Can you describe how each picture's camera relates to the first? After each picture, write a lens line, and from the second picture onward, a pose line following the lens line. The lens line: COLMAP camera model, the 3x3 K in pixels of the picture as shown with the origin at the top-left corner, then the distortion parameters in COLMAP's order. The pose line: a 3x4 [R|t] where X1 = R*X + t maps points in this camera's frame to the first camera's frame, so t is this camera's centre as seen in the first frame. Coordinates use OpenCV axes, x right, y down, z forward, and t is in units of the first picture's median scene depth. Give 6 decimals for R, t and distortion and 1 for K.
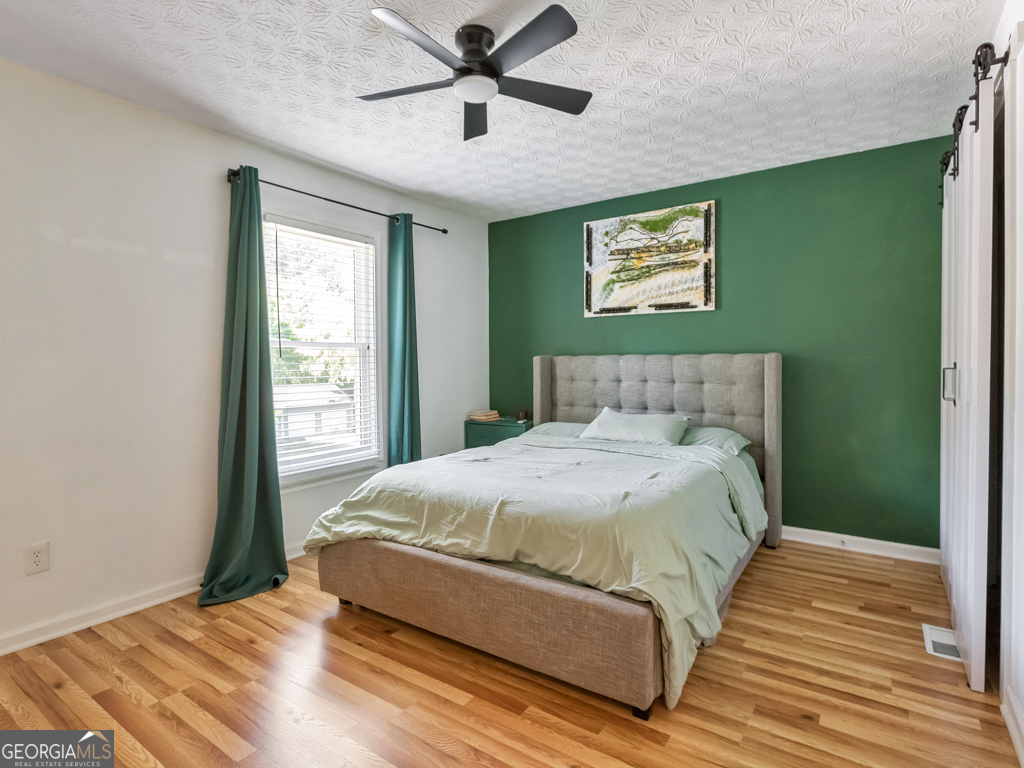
lens RADIAL K [[533.0, 0, 511.3], [0, 533.0, 406.3], [0, 0, 1]] dist [-0.005634, -0.000303]
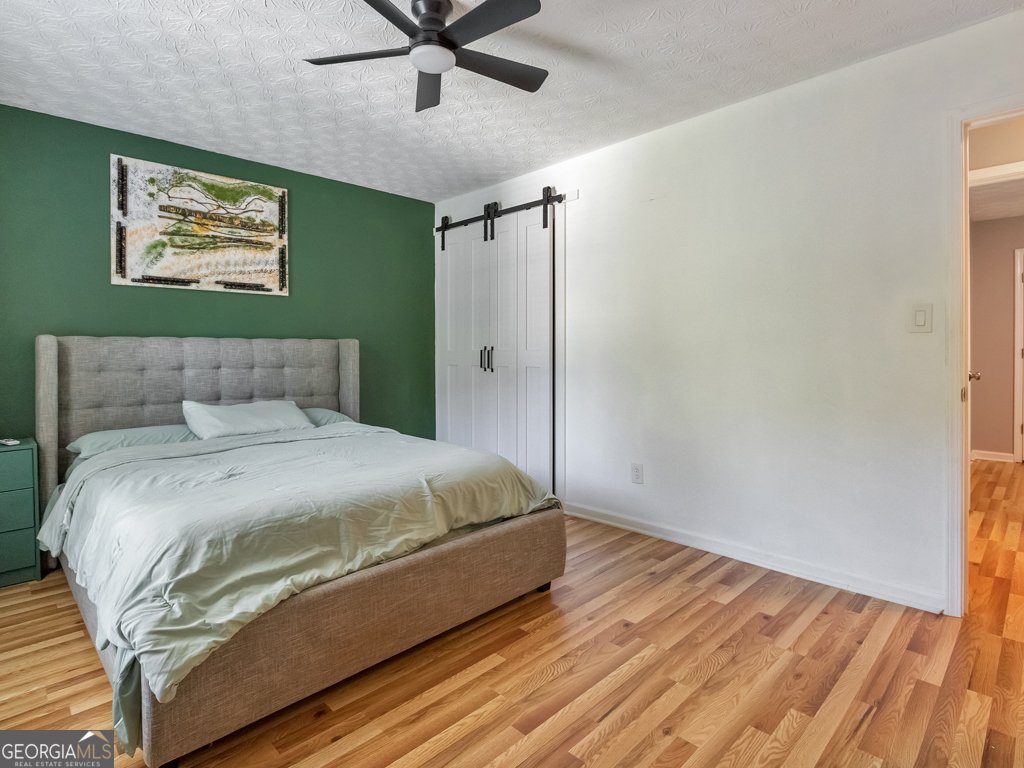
lens RADIAL K [[540.2, 0, 518.3], [0, 540.2, 397.4], [0, 0, 1]] dist [-0.005067, 0.001207]
pose [[0.176332, -0.078881, 0.981165, -0.558106], [0.085979, 0.994208, 0.064478, -0.014256], [-0.980568, 0.072990, 0.182093, 0.373476]]
